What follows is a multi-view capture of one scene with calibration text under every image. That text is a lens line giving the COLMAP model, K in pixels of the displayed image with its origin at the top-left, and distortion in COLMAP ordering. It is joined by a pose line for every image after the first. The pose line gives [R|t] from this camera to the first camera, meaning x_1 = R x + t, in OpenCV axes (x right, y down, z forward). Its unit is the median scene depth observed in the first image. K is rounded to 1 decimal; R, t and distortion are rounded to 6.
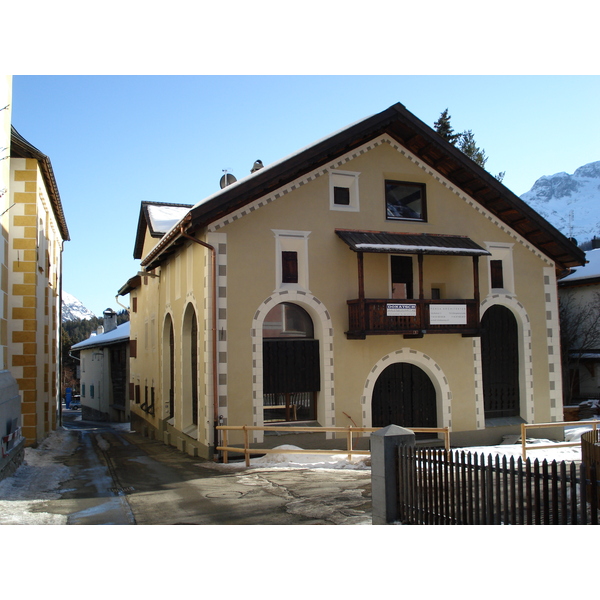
lens RADIAL K [[664.5, 0, 300.0], [0, 664.5, 300.0], [0, 0, 1]] dist [-0.092492, -0.031974]
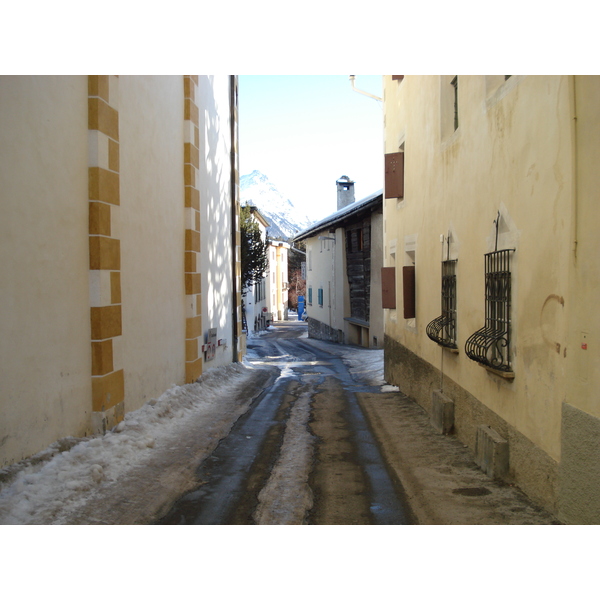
lens RADIAL K [[664.5, 0, 300.0], [0, 664.5, 300.0], [0, 0, 1]] dist [-0.092492, -0.031974]
pose [[0.936359, 0.023878, -0.350232, -0.110951], [0.021672, 0.991849, 0.125563, 0.063782], [0.350375, -0.125162, 0.928209, 0.409554]]
